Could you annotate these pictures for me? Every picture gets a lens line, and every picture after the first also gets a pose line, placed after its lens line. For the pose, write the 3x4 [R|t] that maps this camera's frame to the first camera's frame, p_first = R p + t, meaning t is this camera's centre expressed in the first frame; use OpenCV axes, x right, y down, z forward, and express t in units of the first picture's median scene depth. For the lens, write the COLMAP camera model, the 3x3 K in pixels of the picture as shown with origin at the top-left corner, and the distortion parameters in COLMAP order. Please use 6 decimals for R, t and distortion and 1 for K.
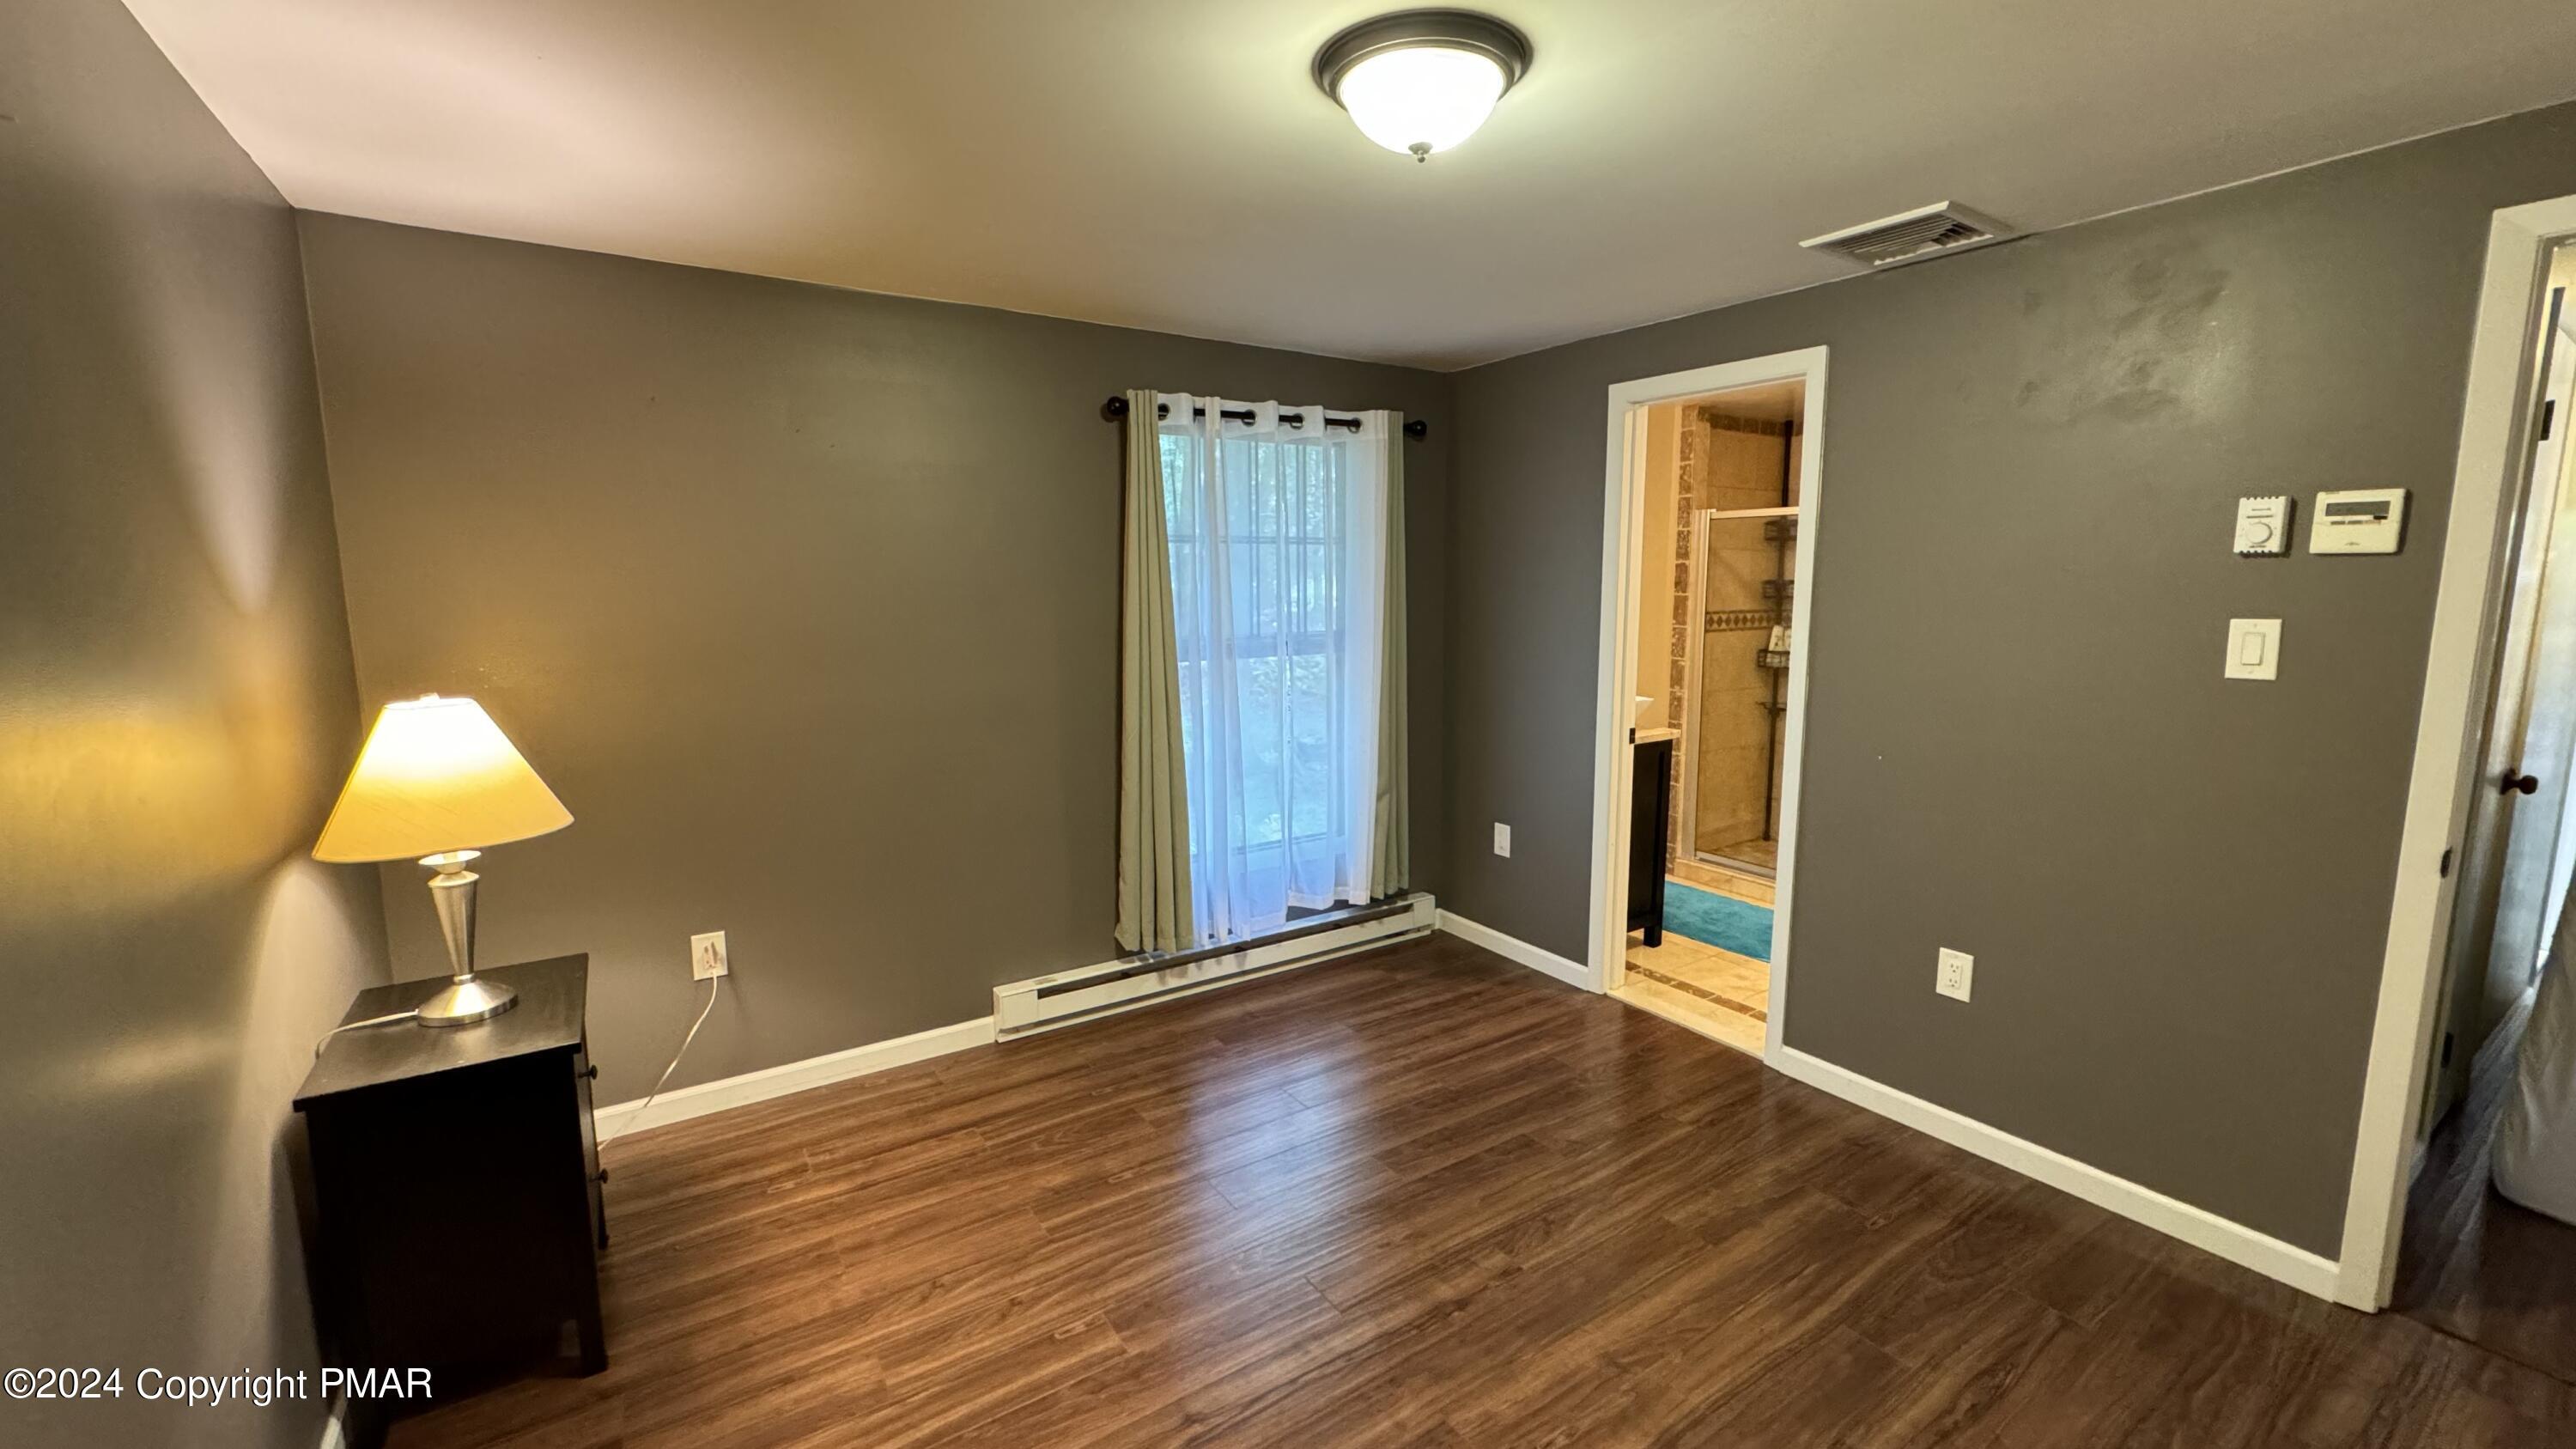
lens RADIAL K [[1021.0, 0, 1295.5], [0, 1021.0, 706.0], [0, 0, 1]] dist [-0.001863, 0.000638]
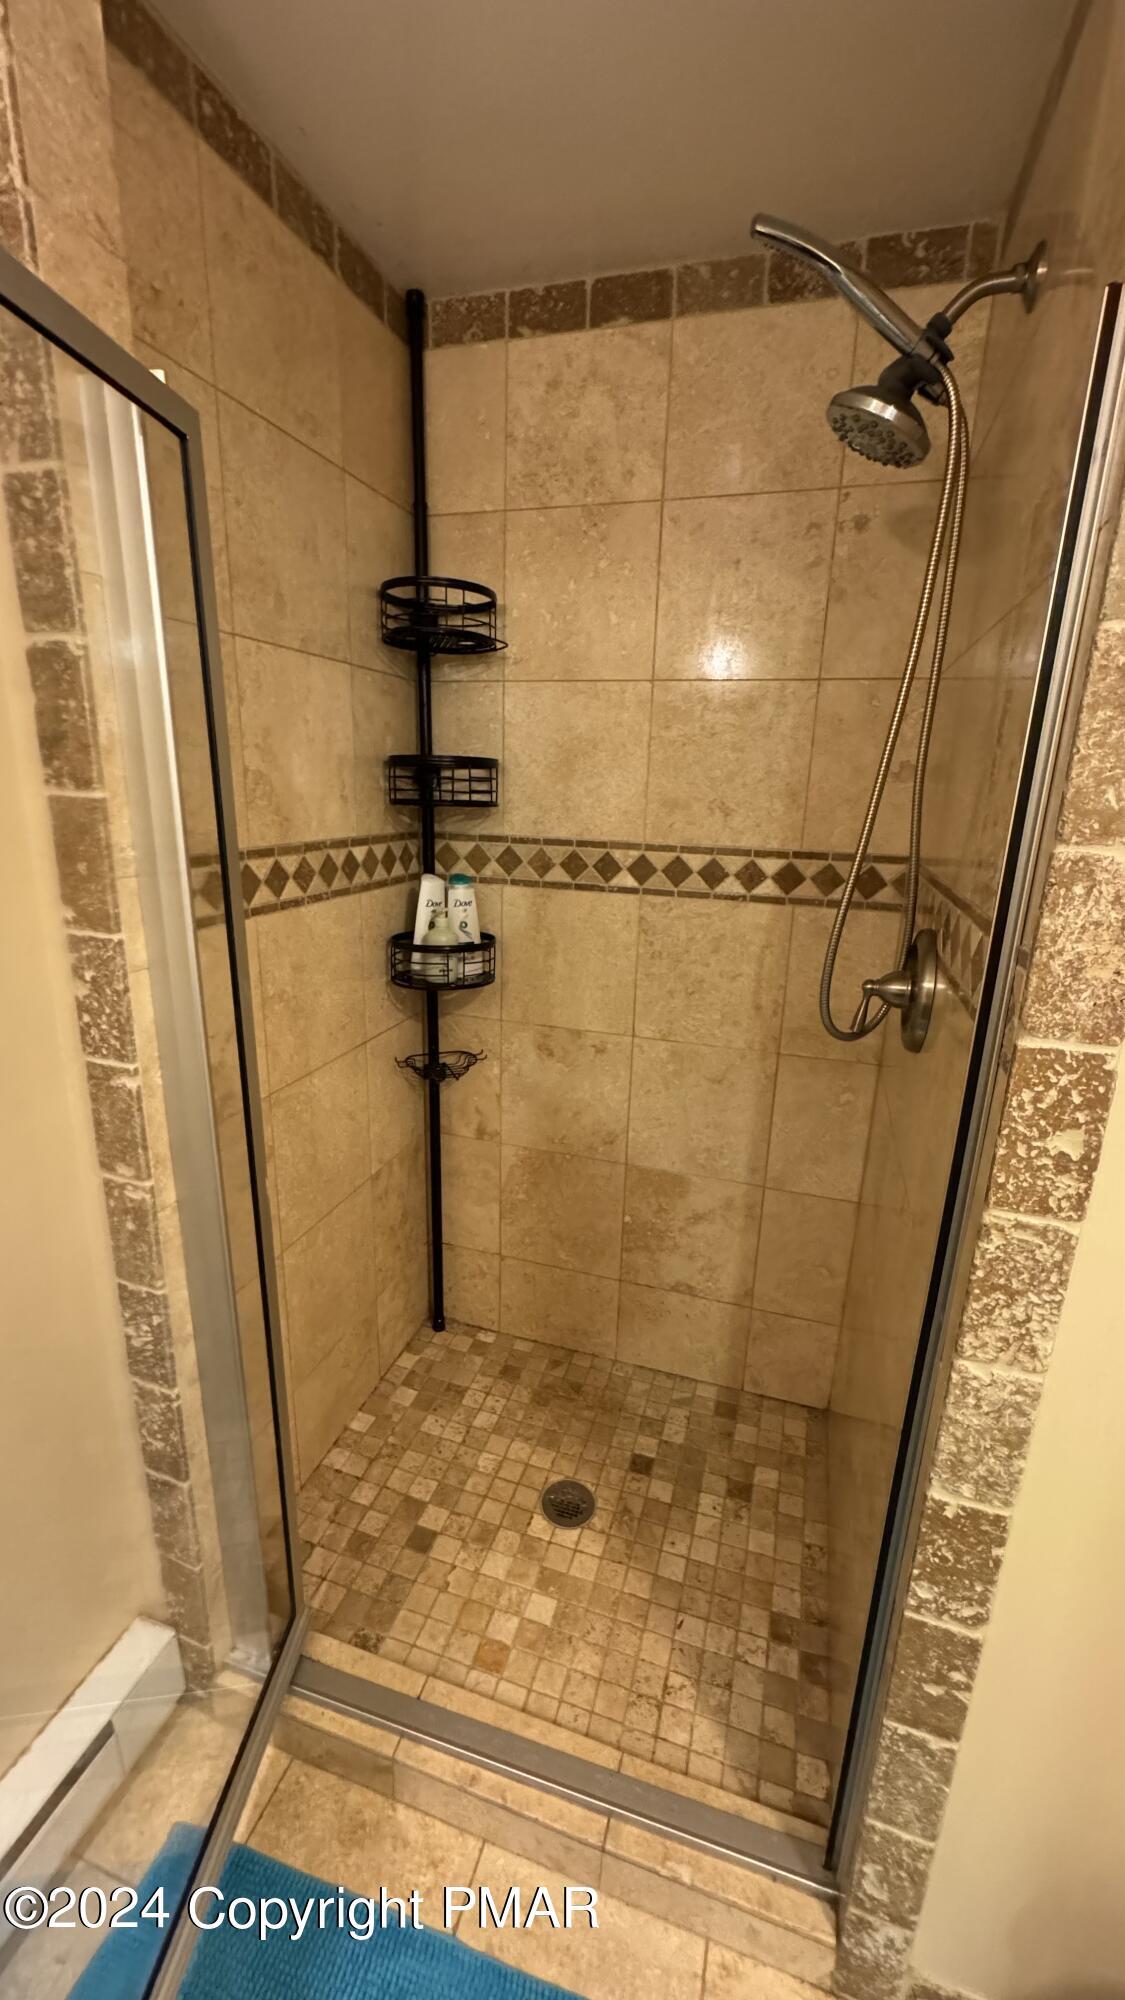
lens RADIAL K [[792.6, 0, 562.6], [0, 792.6, 998.3], [0, 0, 1]] dist [-0.001863, 0.000638]
pose [[0.781796, -0.145018, 0.606436, 0.345436], [0.050946, 0.984183, 0.169671, -0.087950], [-0.621449, -0.101752, 0.776819, 0.783030]]
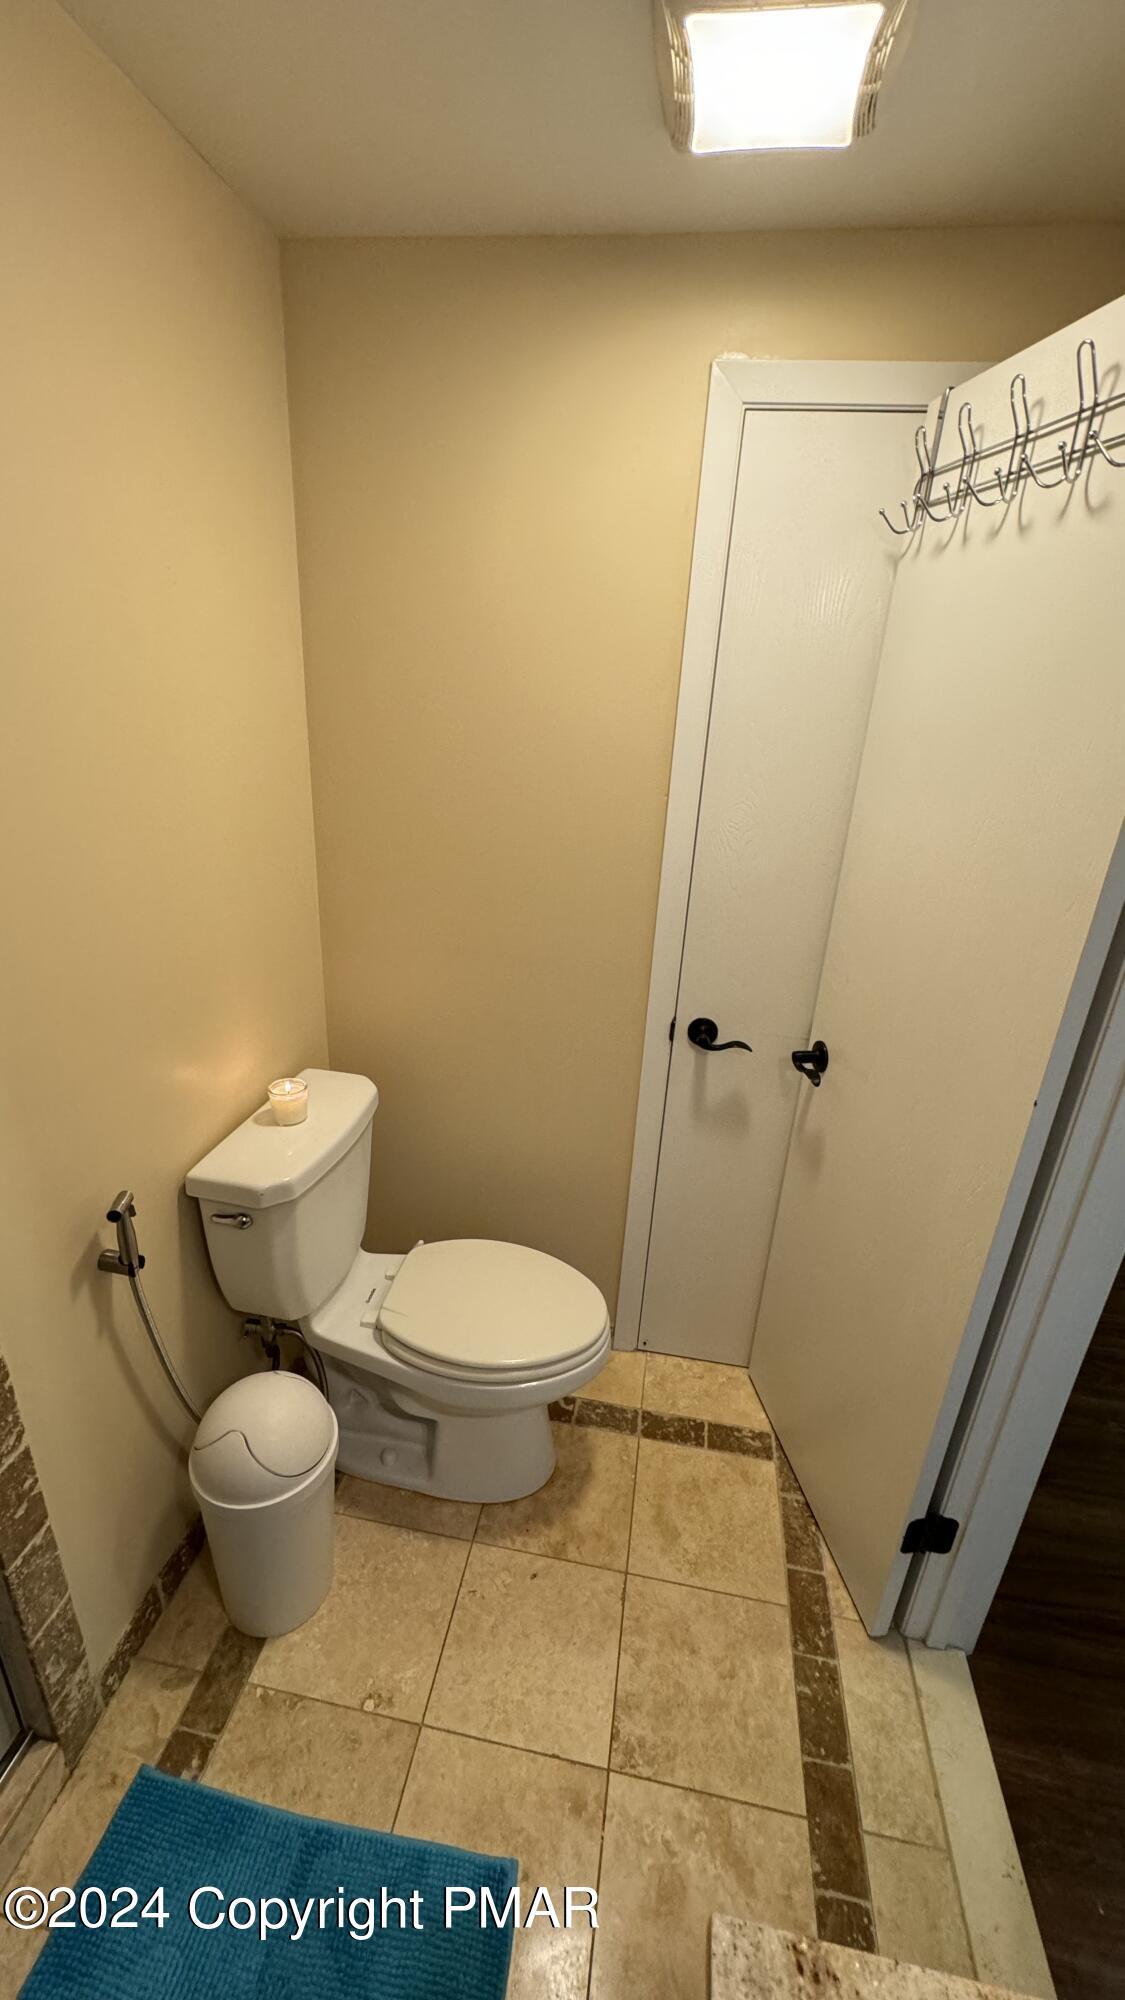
lens RADIAL K [[792.6, 0, 570.7], [0, 792.6, 999.4], [0, 0, 1]] dist [-0.001863, 0.000638]
pose [[-0.728665, -0.290771, 0.620080, 0.286319], [0.033711, 0.889073, 0.456522, -0.127624], [-0.684040, 0.353555, -0.638035, 0.834594]]
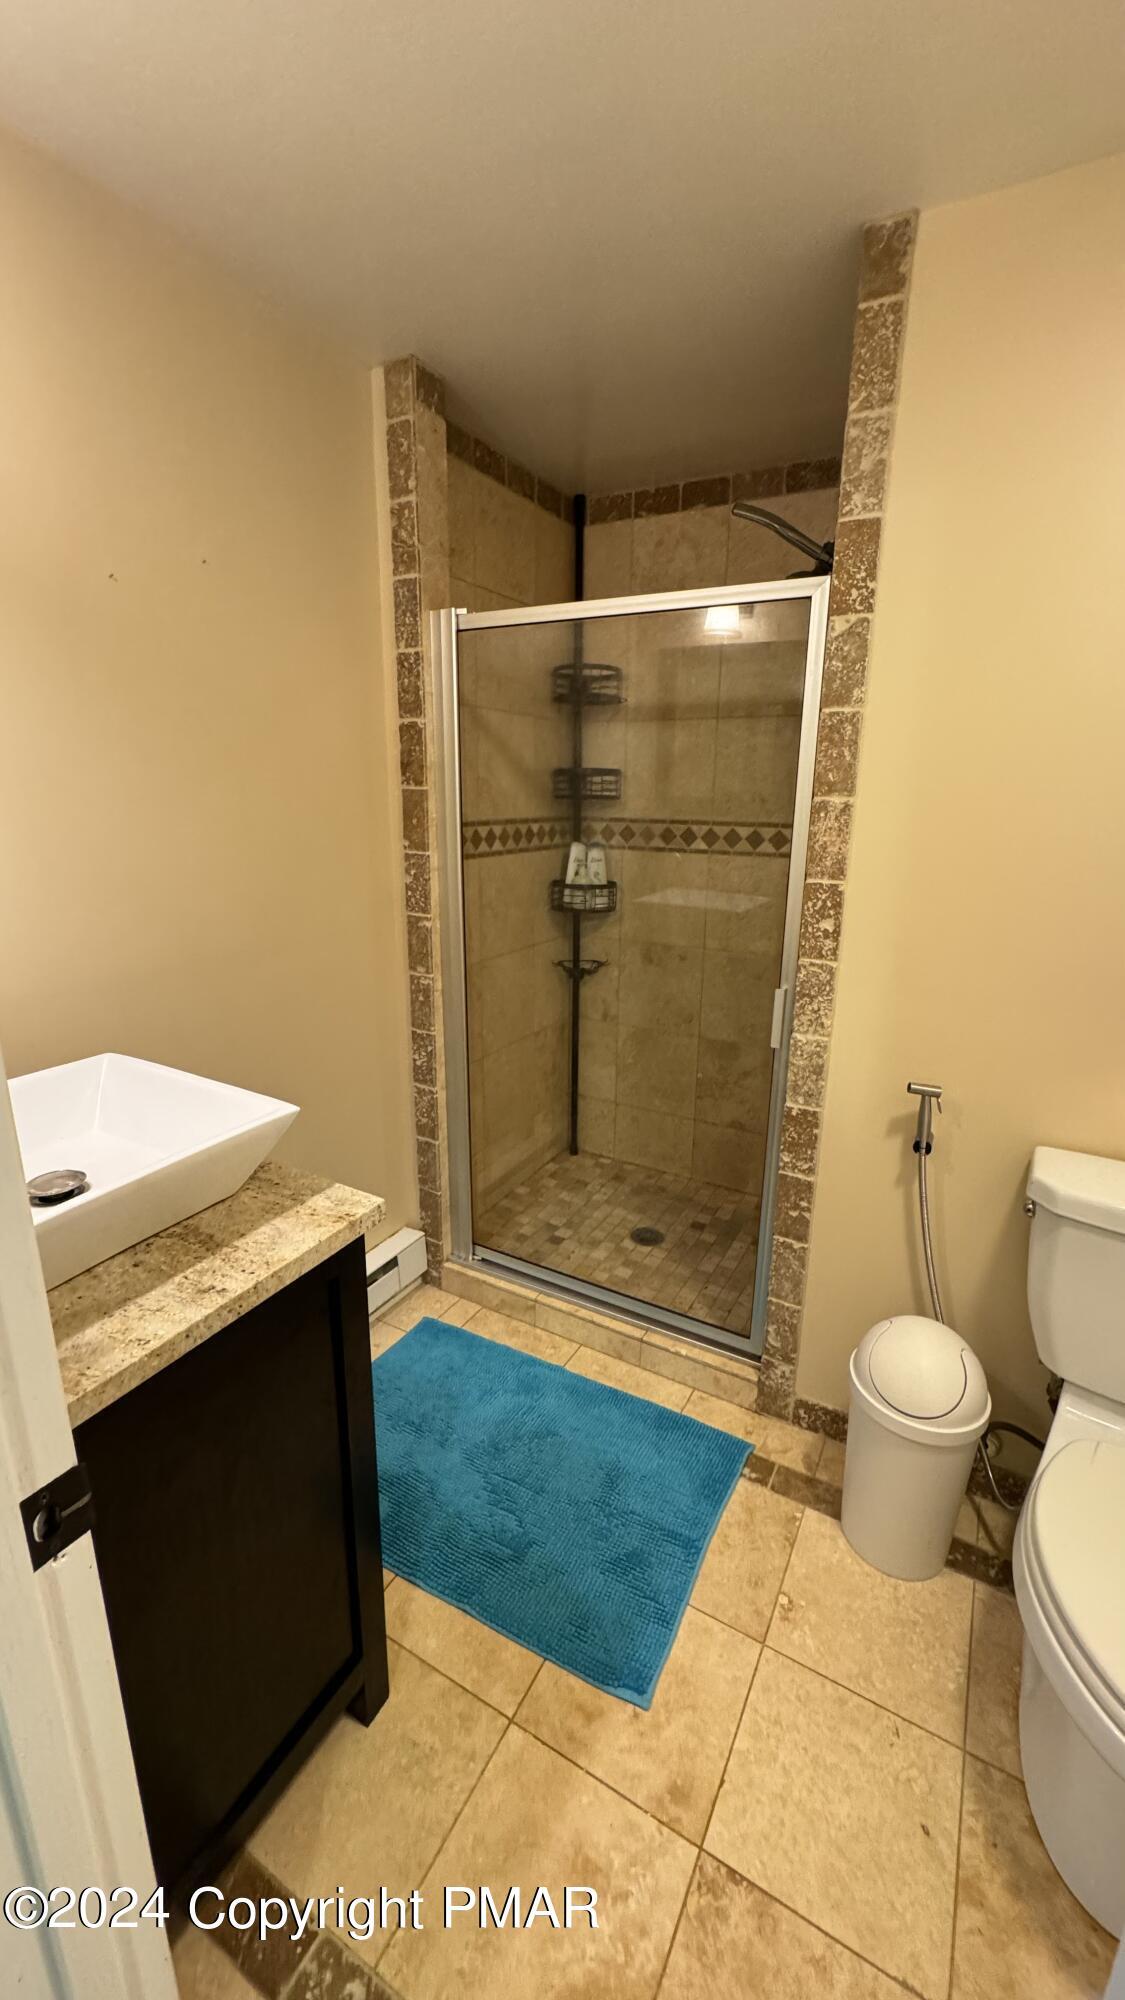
lens RADIAL K [[792.6, 0, 564.5], [0, 792.6, 995.7], [0, 0, 1]] dist [-0.001863, 0.000638]
pose [[0.891054, -0.104573, 0.441687, 0.257631], [0.046431, 0.988994, 0.140485, -0.058641], [-0.451516, -0.104672, 0.886102, 0.602168]]
